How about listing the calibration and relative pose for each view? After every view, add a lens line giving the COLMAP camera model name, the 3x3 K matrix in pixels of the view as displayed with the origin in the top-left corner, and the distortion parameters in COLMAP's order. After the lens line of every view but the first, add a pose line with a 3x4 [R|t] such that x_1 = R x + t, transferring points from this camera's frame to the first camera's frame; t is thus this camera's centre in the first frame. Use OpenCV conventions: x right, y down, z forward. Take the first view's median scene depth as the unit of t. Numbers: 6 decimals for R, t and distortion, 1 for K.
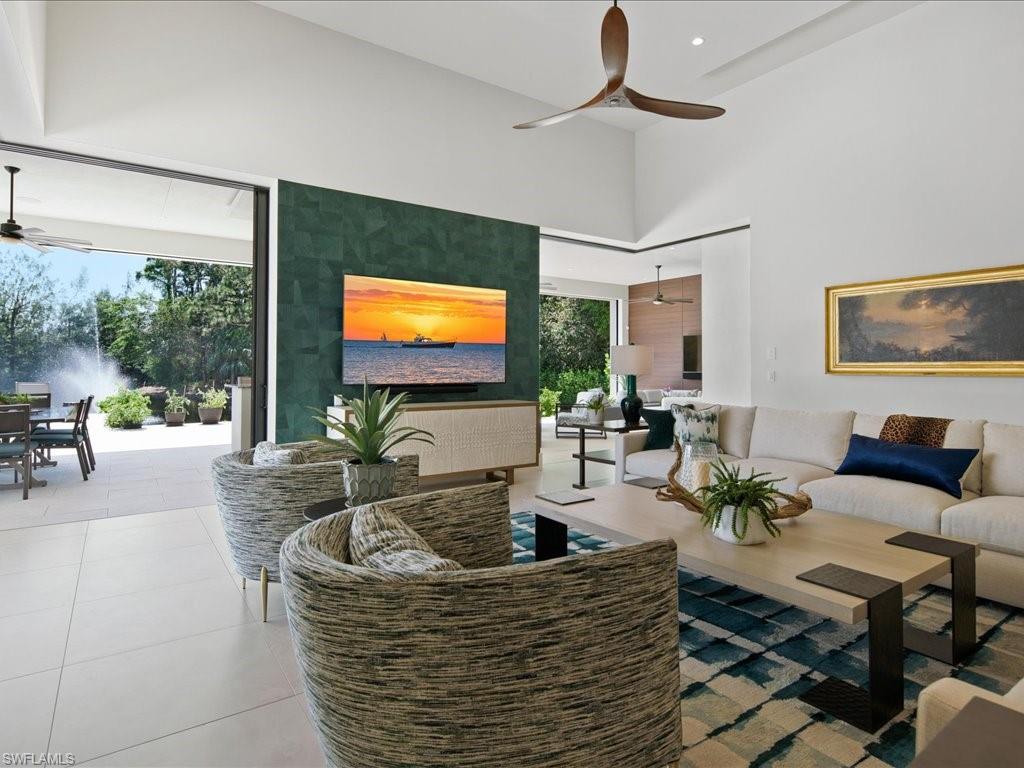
lens RADIAL K [[564.6, 0, 509.3], [0, 564.6, 360.1], [0, 0, 1]] dist [0.006387, -0.001768]
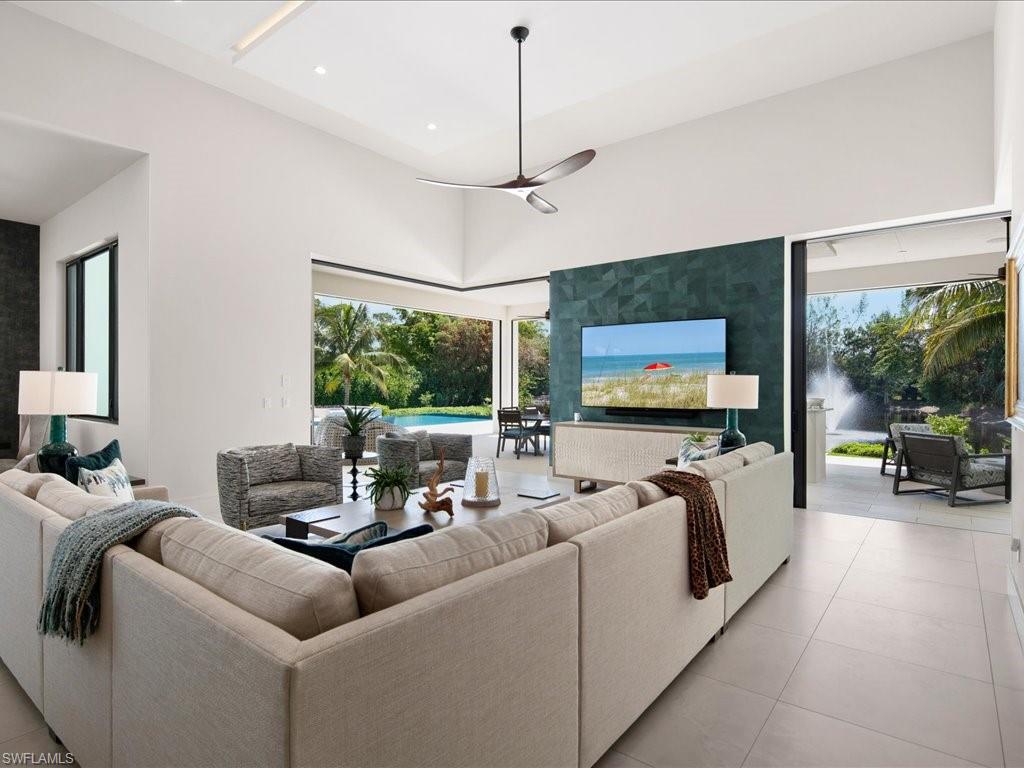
lens RADIAL K [[564.6, 0, 505.1], [0, 564.6, 381.1], [0, 0, 1]] dist [0.006387, -0.001768]
pose [[0.293699, -0.005160, -0.955884, 0.824190], [0.010355, 0.999944, -0.002217, -0.014468], [0.955842, -0.009247, 0.293736, 0.343302]]
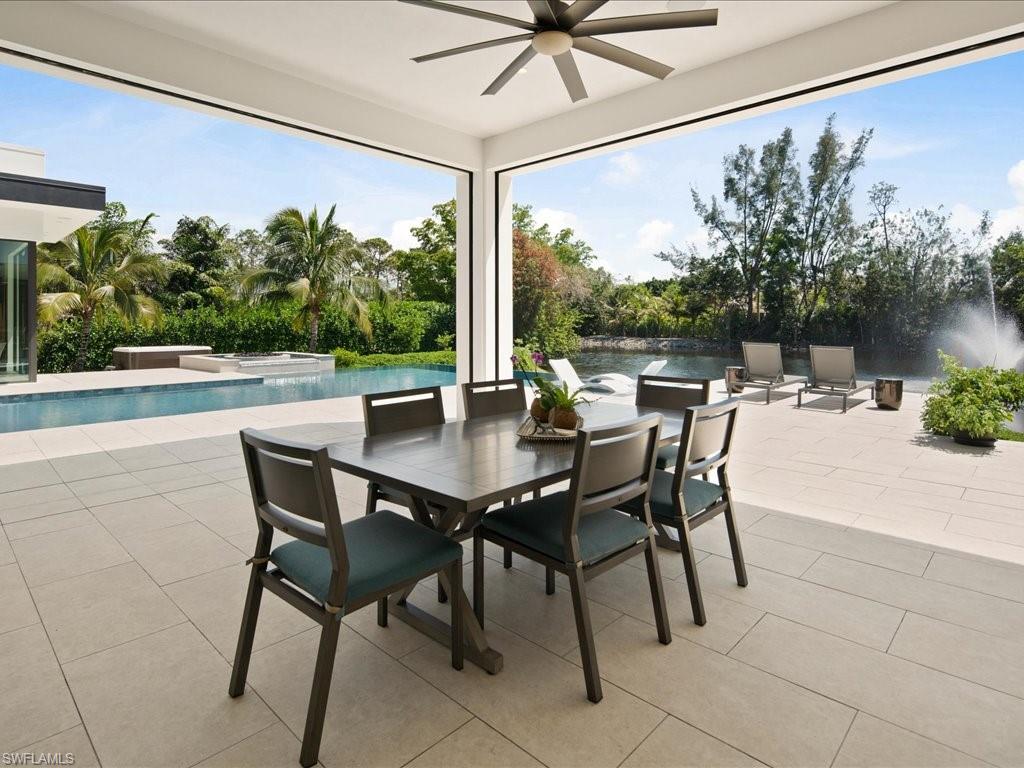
lens RADIAL K [[564.6, 0, 499.4], [0, 564.6, 328.1], [0, 0, 1]] dist [0.006387, -0.001768]
pose [[0.198665, 0.007988, -0.980035, -0.396804], [0.011500, 0.999879, 0.010481, 0.002808], [0.980000, -0.013353, 0.198549, 0.817089]]
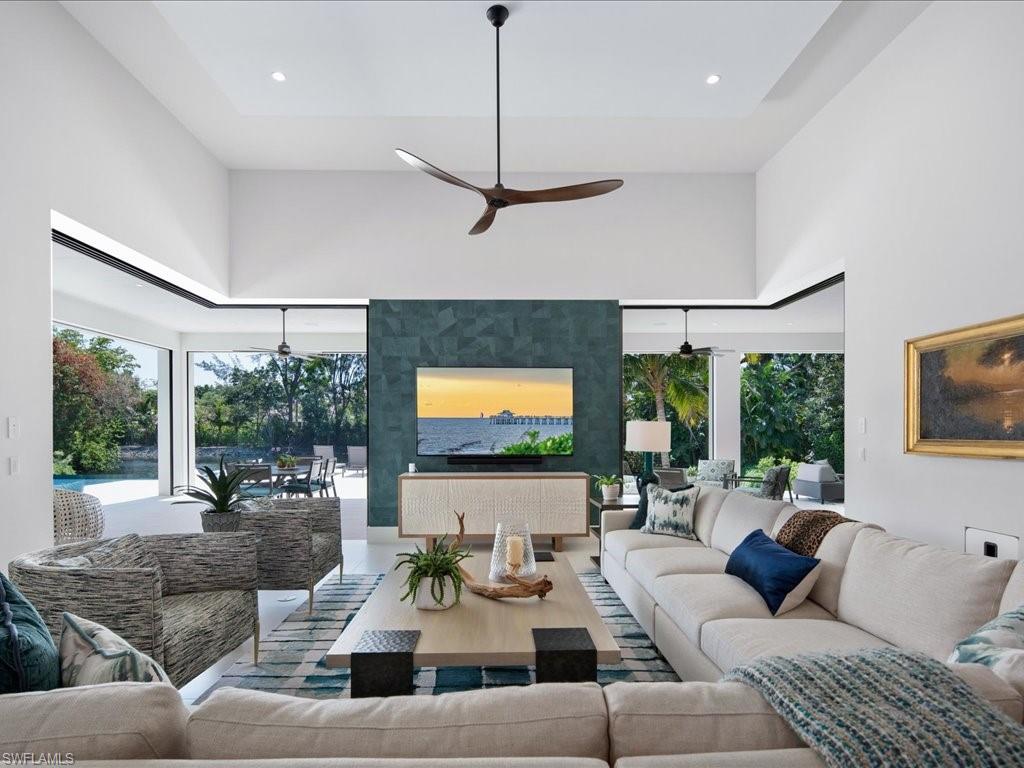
lens RADIAL K [[564.6, 0, 507.6], [0, 564.6, 433.7], [0, 0, 1]] dist [0.006387, -0.001768]
pose [[0.837420, -0.000939, -0.546559, 0.466899], [0.010996, 0.999825, 0.015131, -0.018141], [0.546449, -0.018682, 0.837284, 0.052516]]
